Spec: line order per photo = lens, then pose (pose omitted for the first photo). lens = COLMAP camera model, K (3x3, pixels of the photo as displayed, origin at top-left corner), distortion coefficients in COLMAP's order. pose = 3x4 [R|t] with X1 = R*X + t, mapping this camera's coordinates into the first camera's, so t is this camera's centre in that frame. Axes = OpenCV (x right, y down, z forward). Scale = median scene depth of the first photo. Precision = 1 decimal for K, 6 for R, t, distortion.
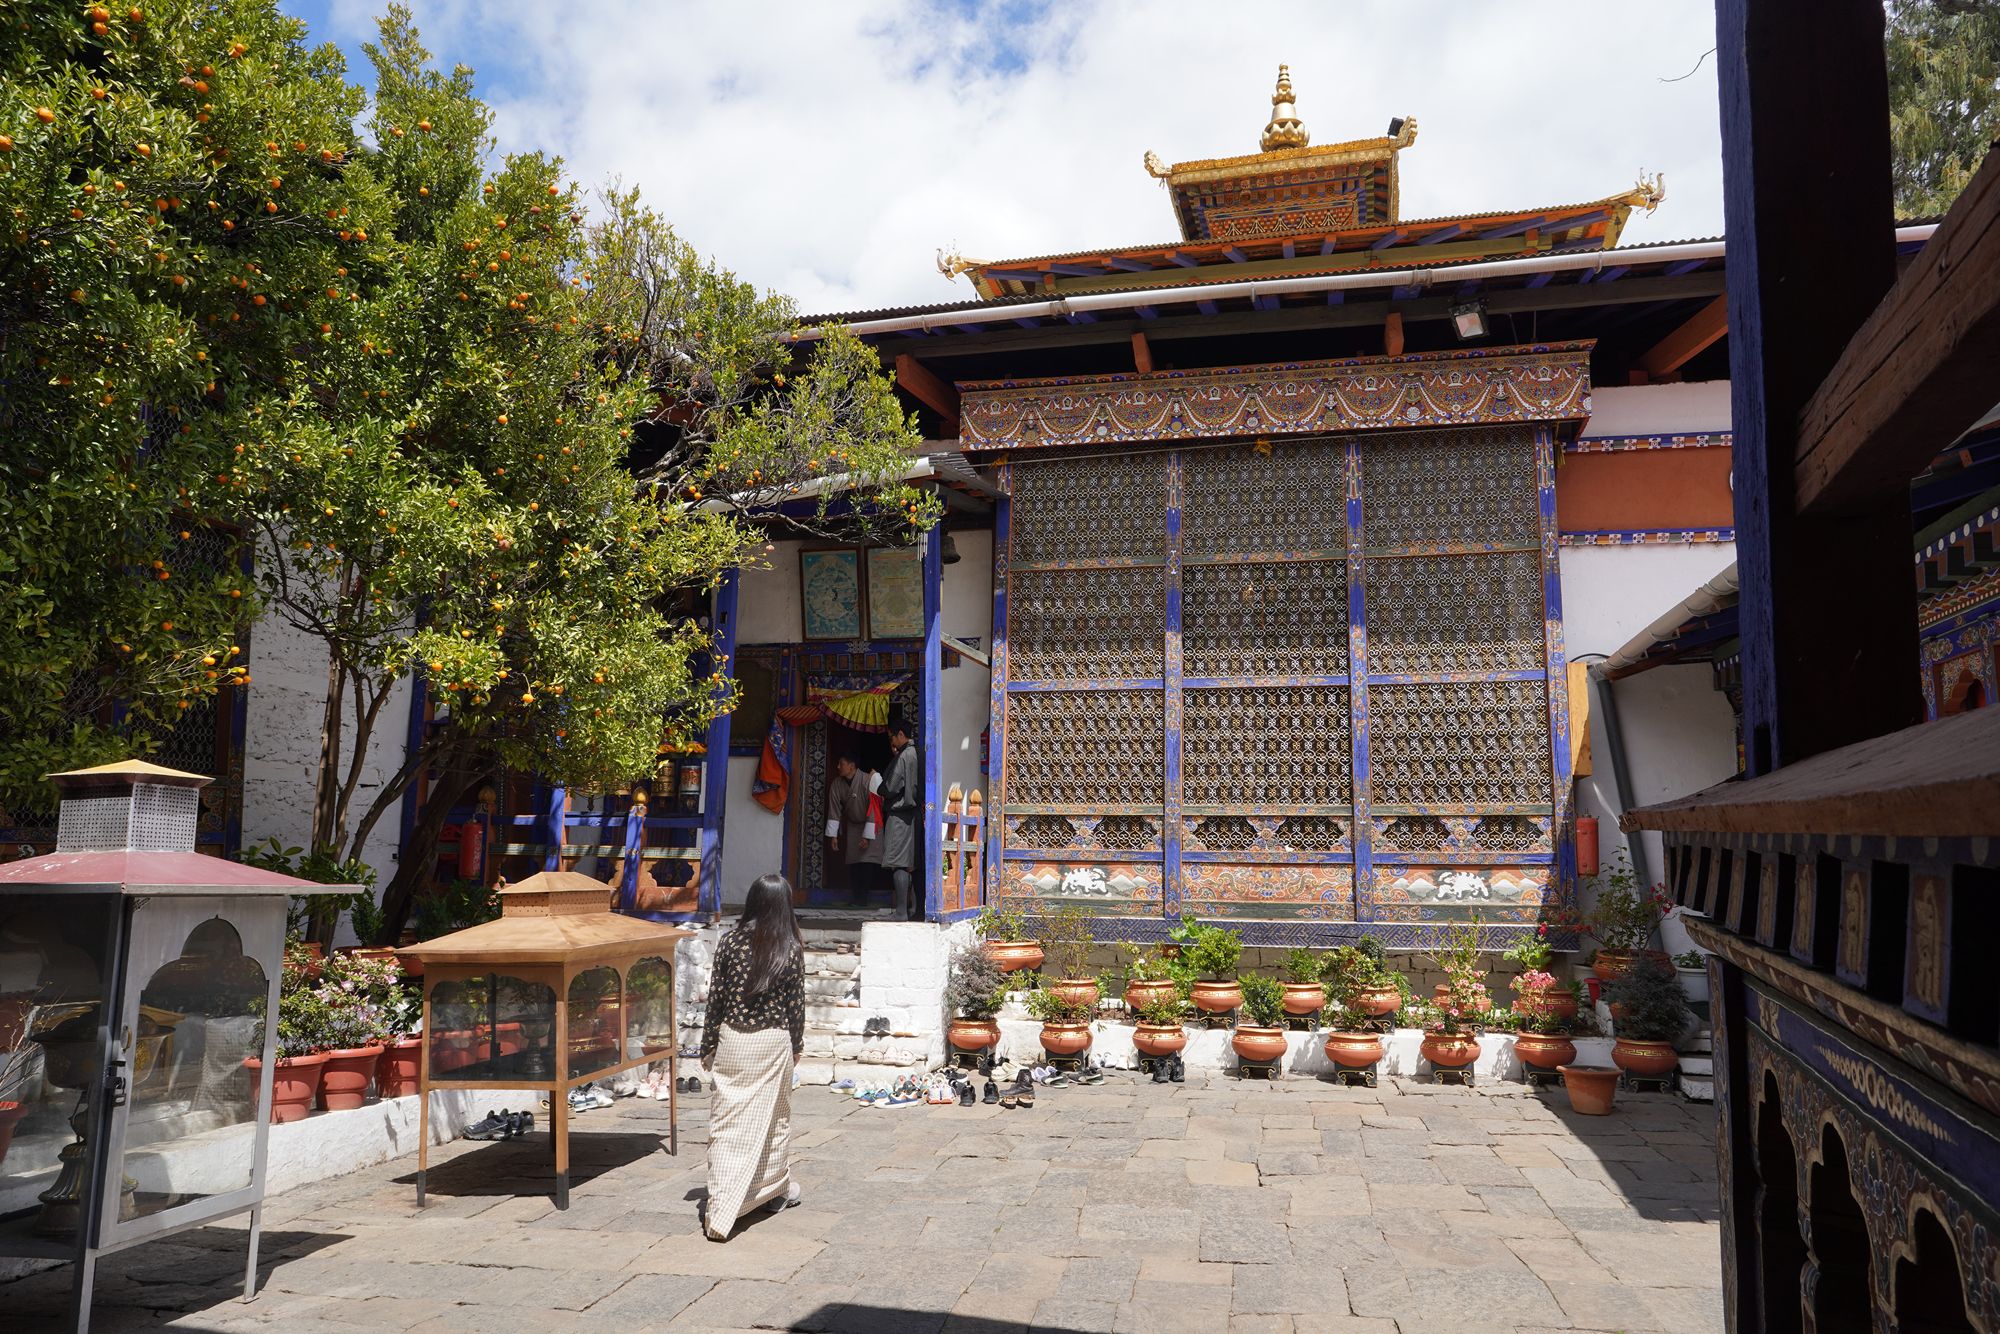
lens RADIAL K [[1345.9, 0, 996.6], [0, 1345.9, 666.4], [0, 0, 1]] dist [-0.022357, 0.032070]
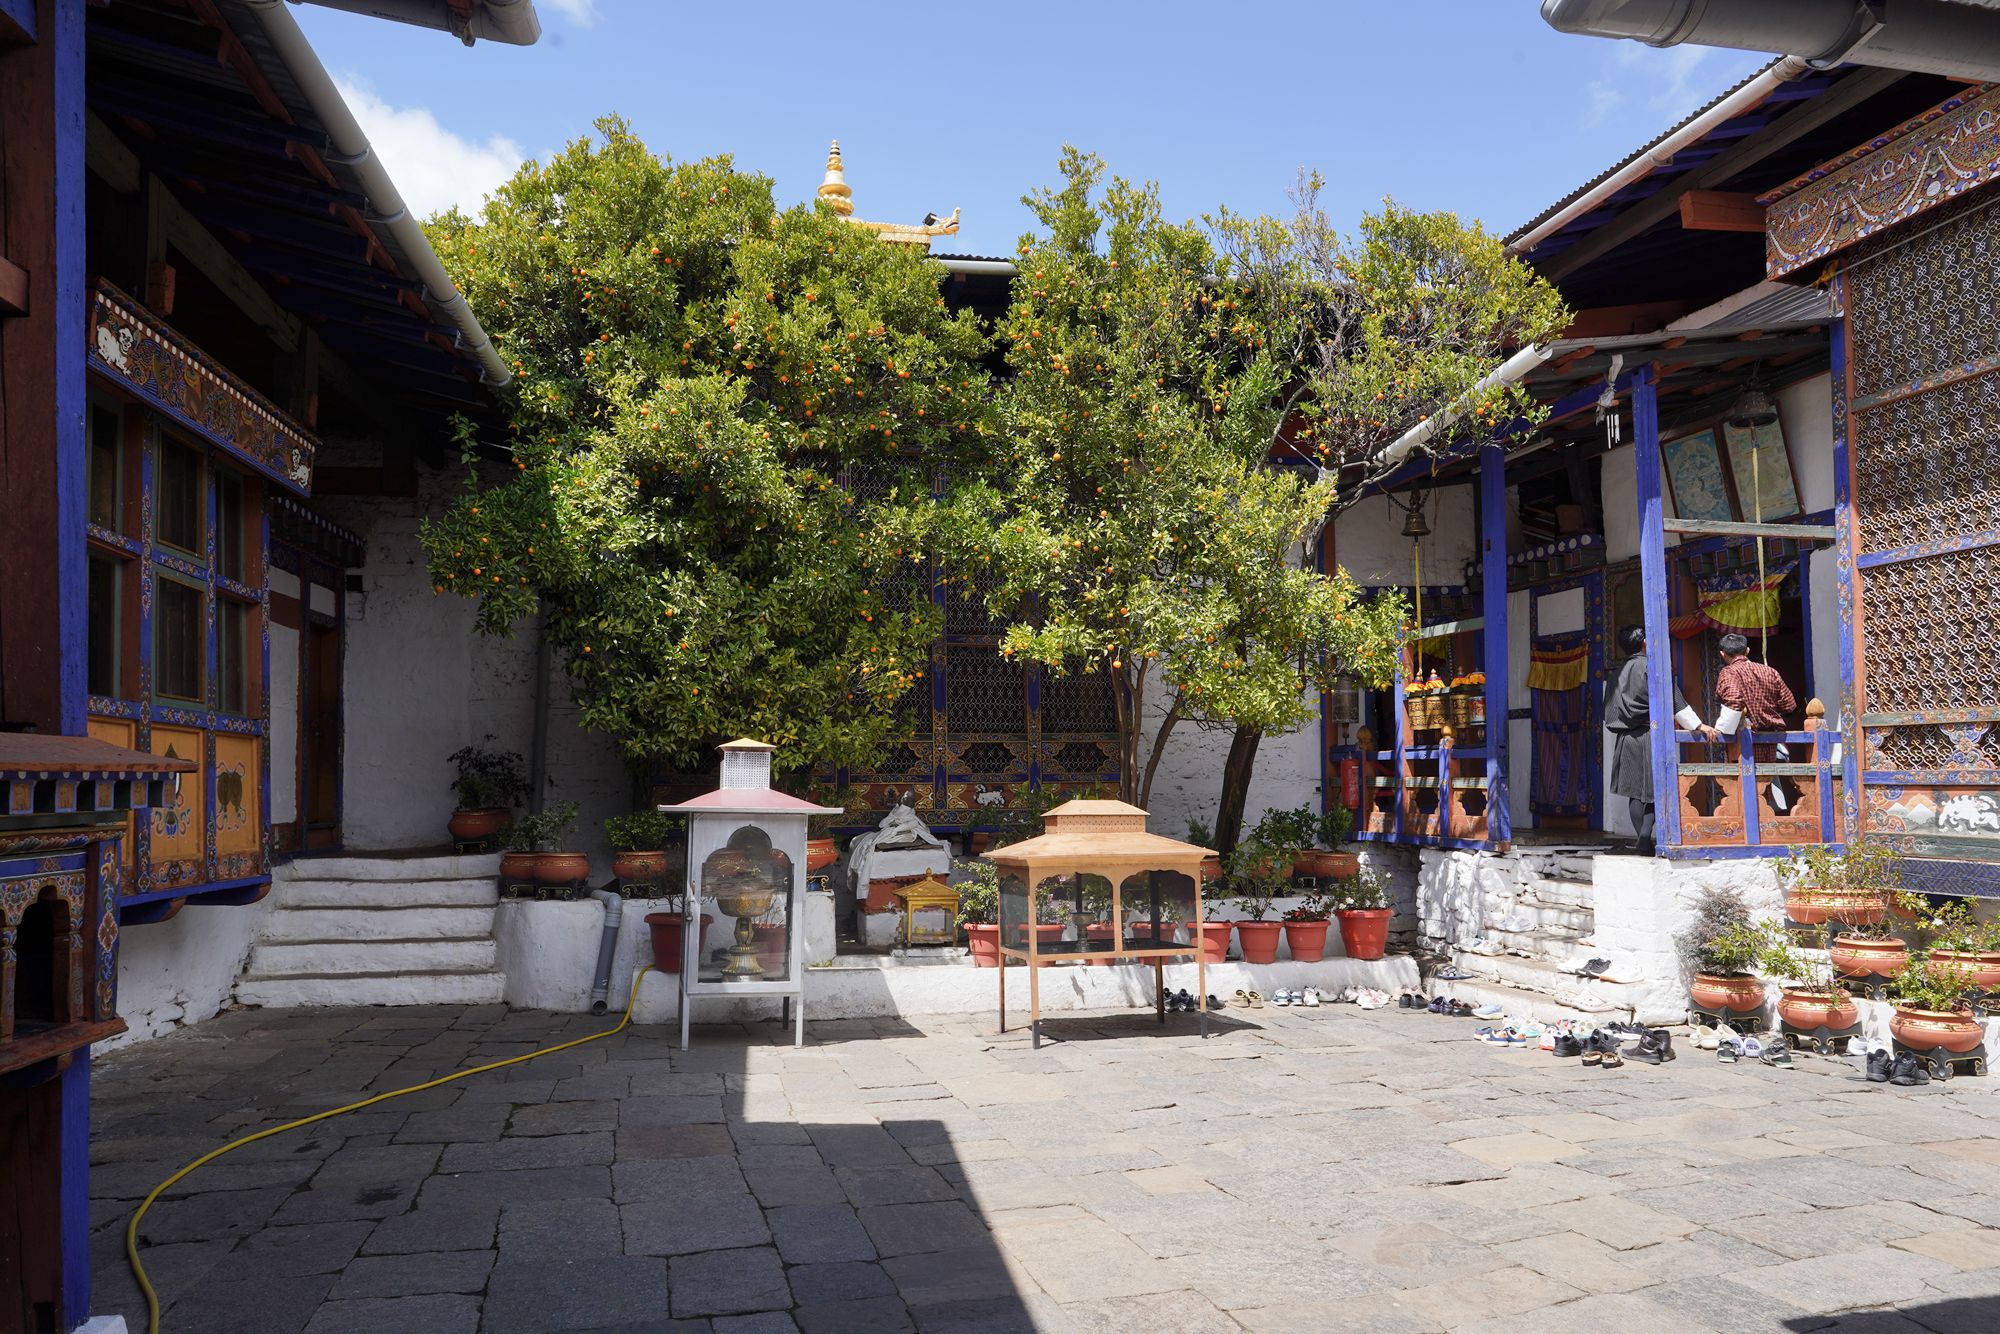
lens RADIAL K [[1345.9, 0, 996.6], [0, 1345.9, 666.4], [0, 0, 1]] dist [-0.022357, 0.032070]
pose [[0.442924, -0.091230, -0.891905, 0.483095], [0.134576, 0.990304, -0.034464, 0.035080], [0.886401, -0.104764, 0.450907, 0.212936]]
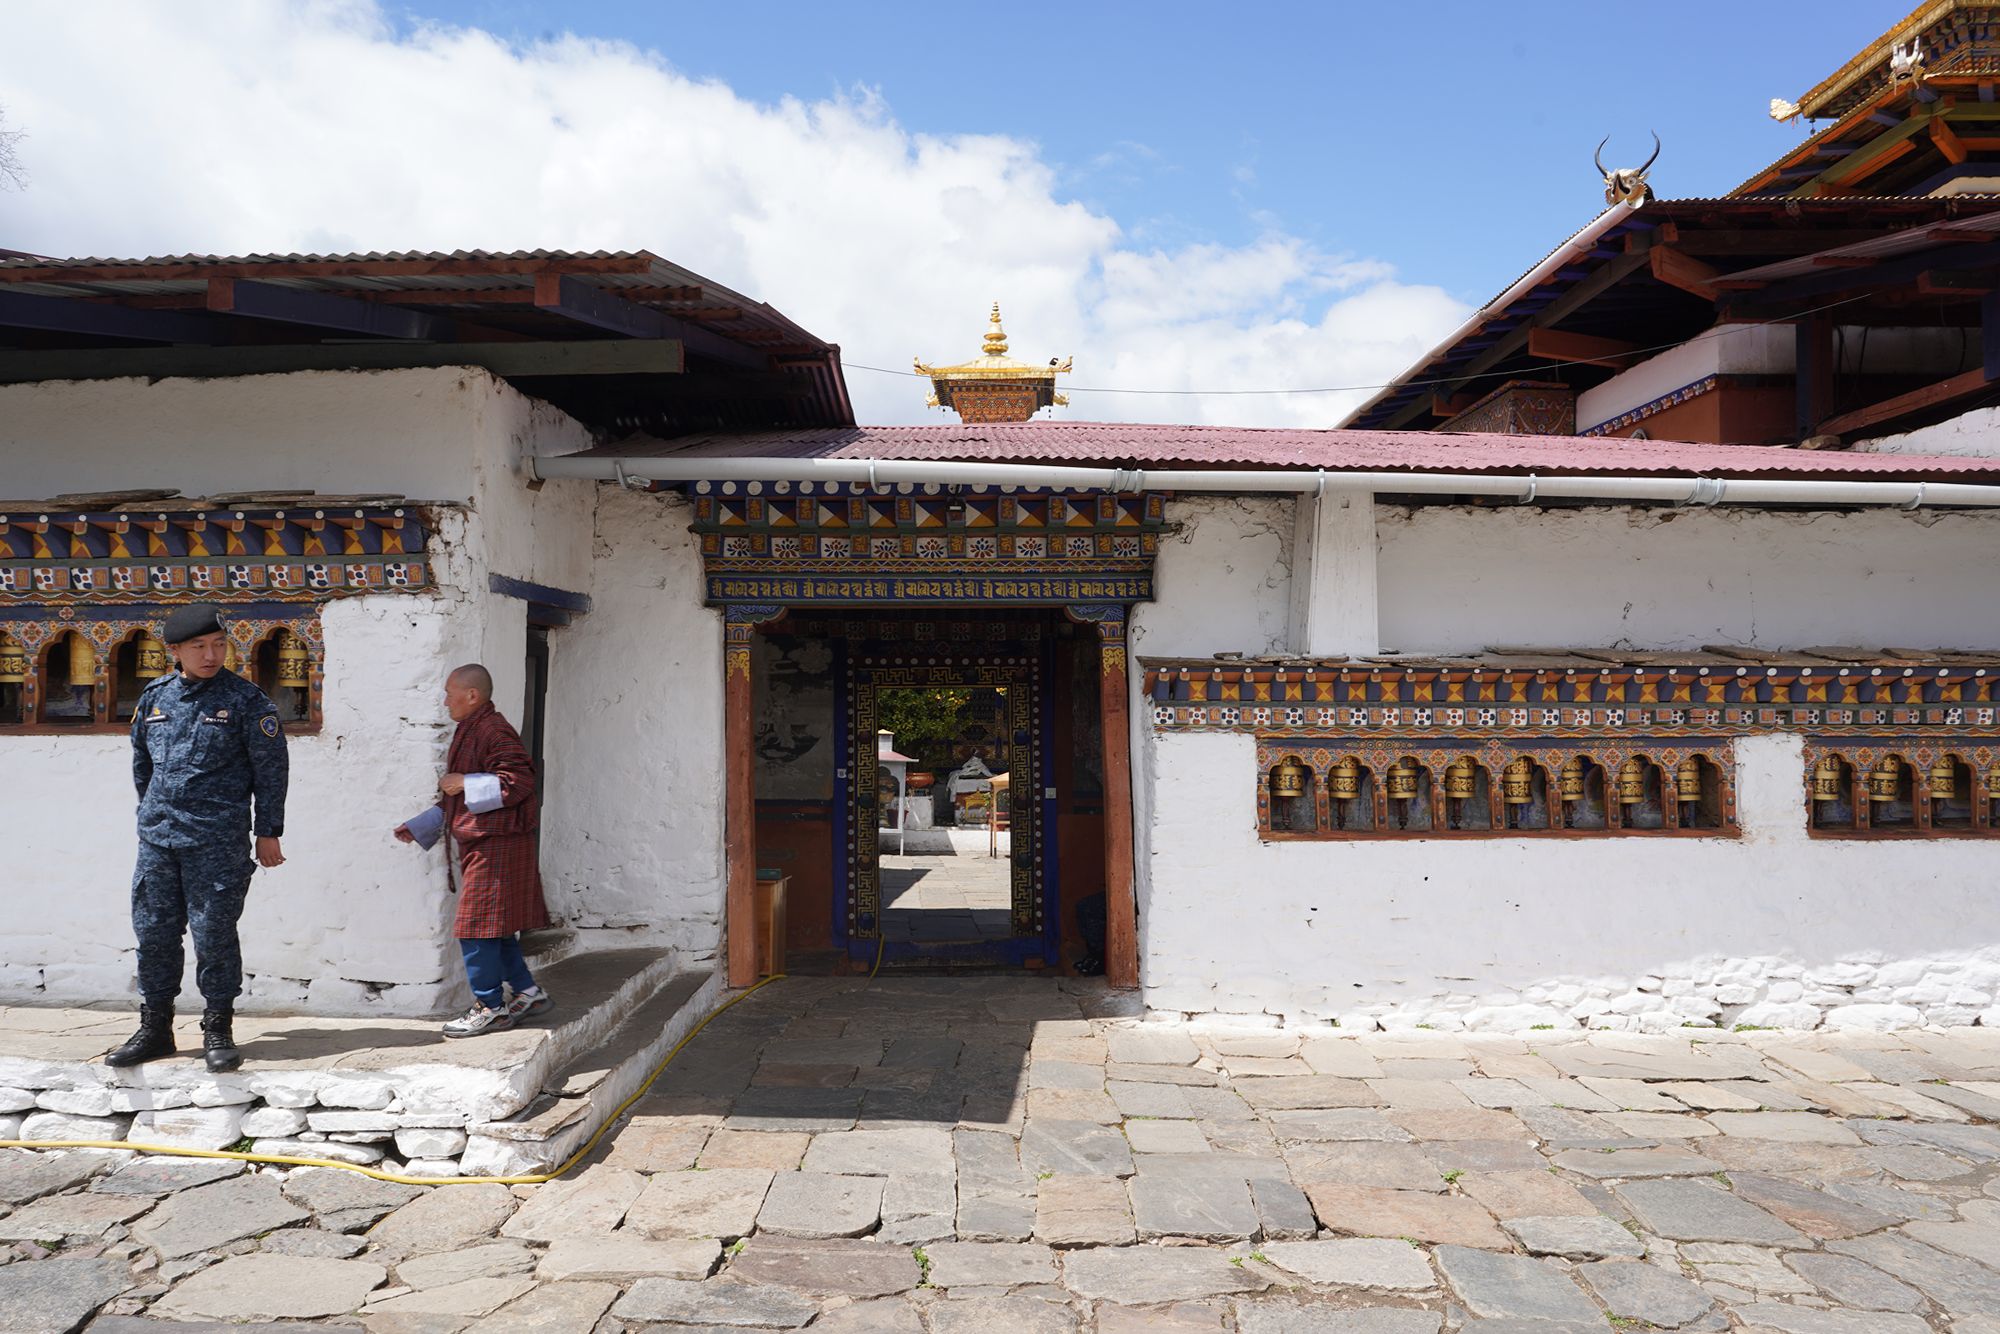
lens RADIAL K [[1345.9, 0, 996.6], [0, 1345.9, 666.4], [0, 0, 1]] dist [-0.022357, 0.032070]
pose [[0.260370, -0.053049, -0.964050, 1.502467], [0.133745, 0.990845, -0.018402, 0.000723], [0.956201, -0.124146, 0.265081, 0.105023]]
